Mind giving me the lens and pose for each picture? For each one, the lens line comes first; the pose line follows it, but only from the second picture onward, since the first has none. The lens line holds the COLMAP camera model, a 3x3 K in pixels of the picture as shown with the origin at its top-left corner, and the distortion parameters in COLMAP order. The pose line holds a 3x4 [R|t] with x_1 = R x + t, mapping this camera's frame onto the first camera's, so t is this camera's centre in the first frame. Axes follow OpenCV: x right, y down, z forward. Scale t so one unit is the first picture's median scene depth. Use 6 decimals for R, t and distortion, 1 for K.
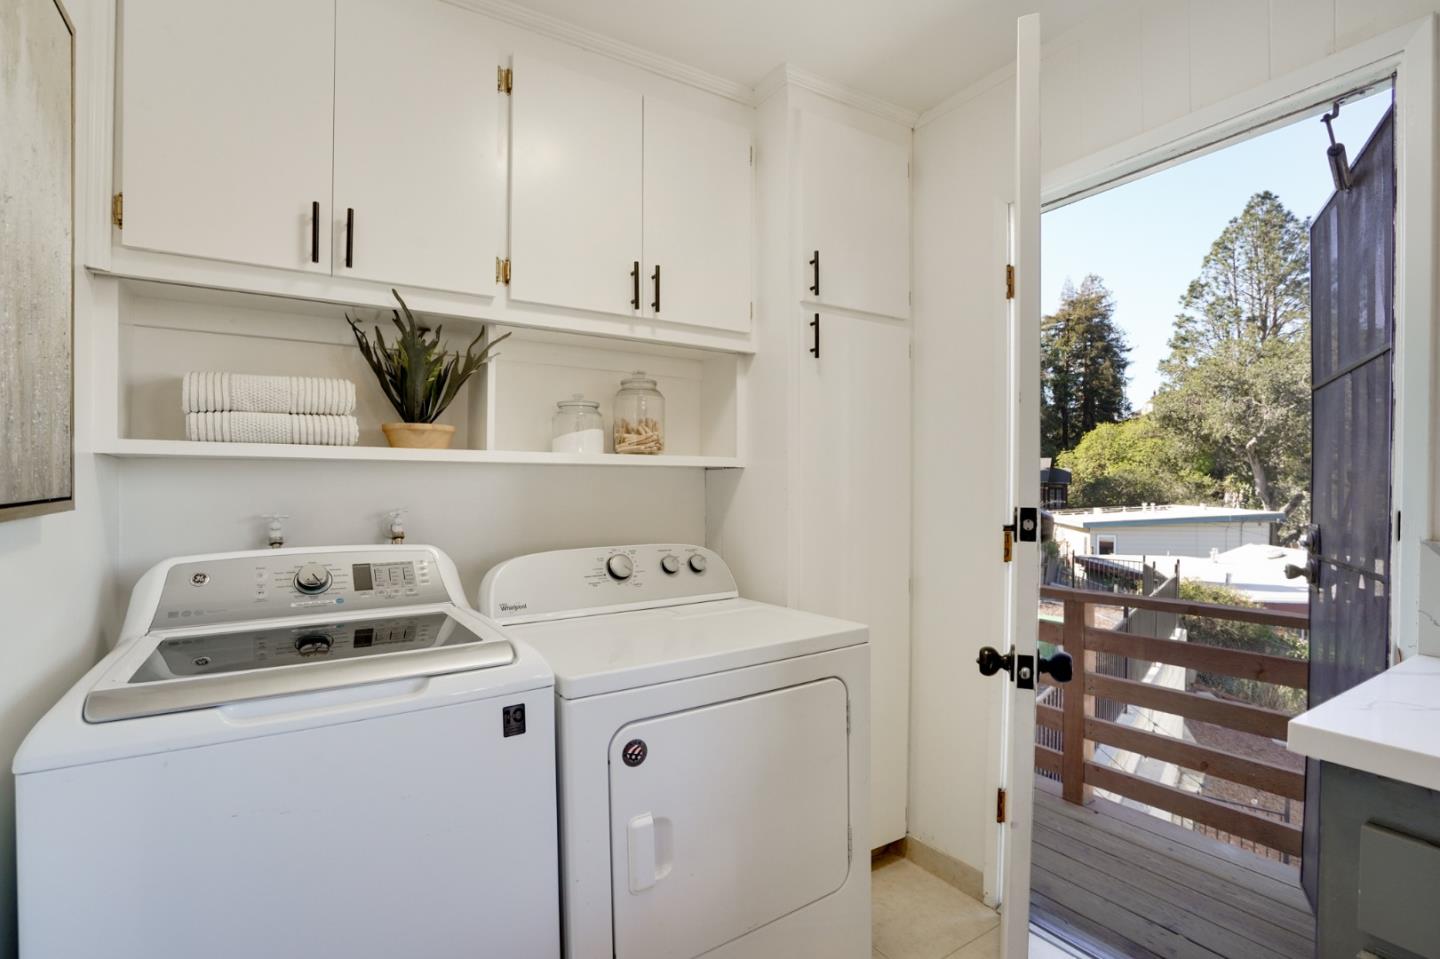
lens RADIAL K [[667.8, 0, 694.3], [0, 667.8, 482.8], [0, 0, 1]] dist [-0.034819, 0.004615]
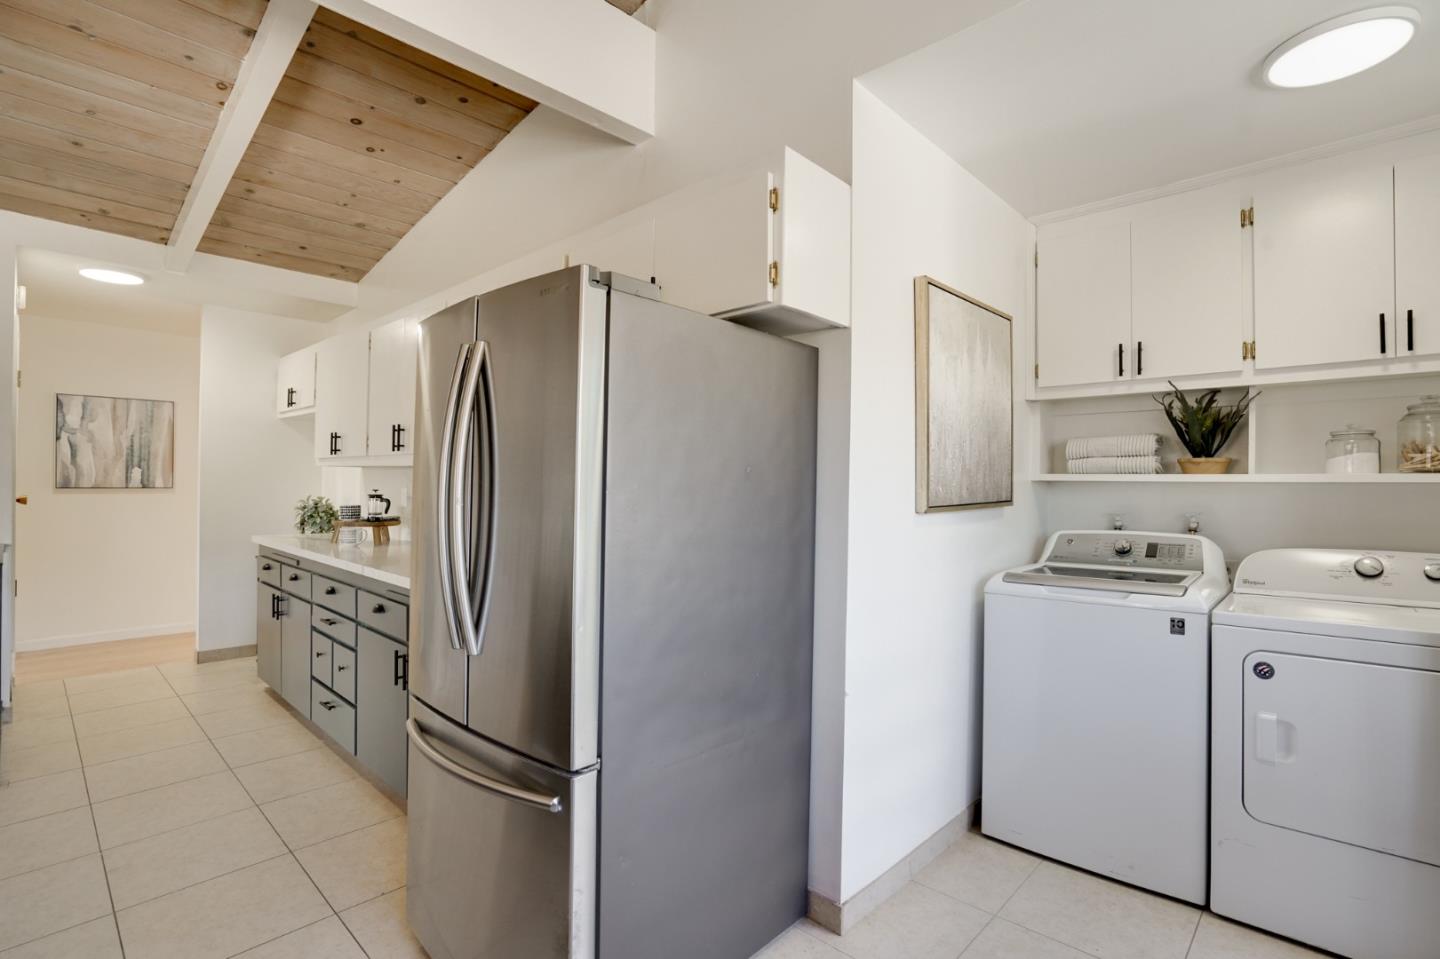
lens RADIAL K [[667.8, 0, 717.3], [0, 667.8, 478.6], [0, 0, 1]] dist [-0.034819, 0.004615]
pose [[0.234110, -0.008668, -0.972171, 0.862951], [-0.003941, 0.999944, -0.009865, -0.022133], [0.972202, 0.006140, 0.234063, -0.483974]]
